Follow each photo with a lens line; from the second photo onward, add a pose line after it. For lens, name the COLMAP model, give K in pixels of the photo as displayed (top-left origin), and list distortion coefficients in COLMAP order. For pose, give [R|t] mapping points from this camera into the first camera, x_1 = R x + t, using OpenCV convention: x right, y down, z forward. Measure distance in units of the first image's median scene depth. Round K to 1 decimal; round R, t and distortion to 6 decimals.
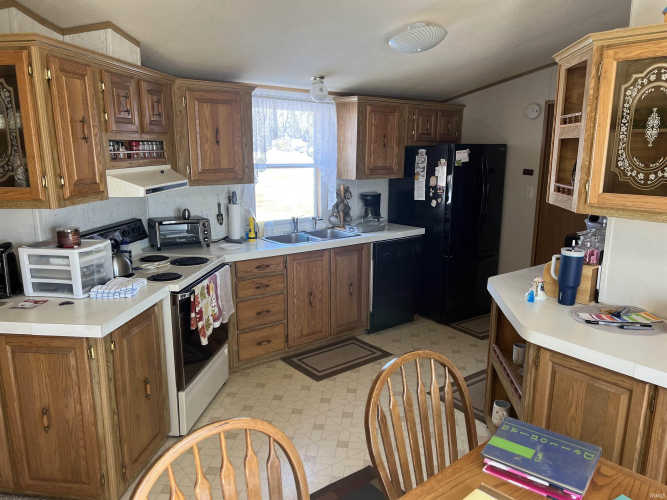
lens RADIAL K [[501.3, 0, 333.5], [0, 501.3, 250.0], [0, 0, 1]] dist [0.029730, -0.001298]
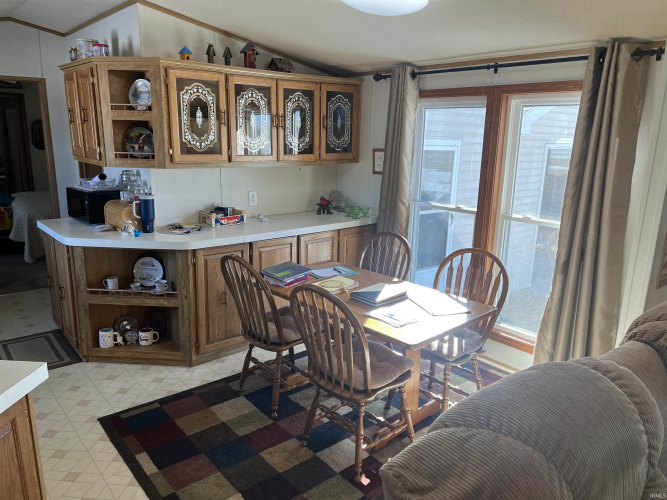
lens RADIAL K [[501.3, 0, 333.5], [0, 501.3, 250.0], [0, 0, 1]] dist [0.029730, -0.001298]
pose [[0.010576, -0.231447, 0.972790, -1.254530], [0.202324, 0.953218, 0.224590, -0.090748], [-0.979262, 0.194443, 0.056908, 0.498078]]
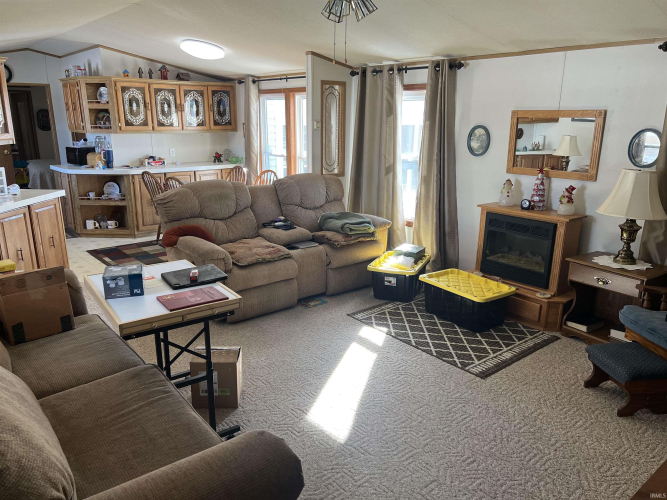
lens RADIAL K [[501.3, 0, 333.5], [0, 501.3, 250.0], [0, 0, 1]] dist [0.029730, -0.001298]
pose [[-0.002160, -0.258120, 0.966110, -3.021639], [0.218603, 0.942624, 0.252334, 0.119219], [-0.975812, 0.211739, 0.054390, -0.343458]]
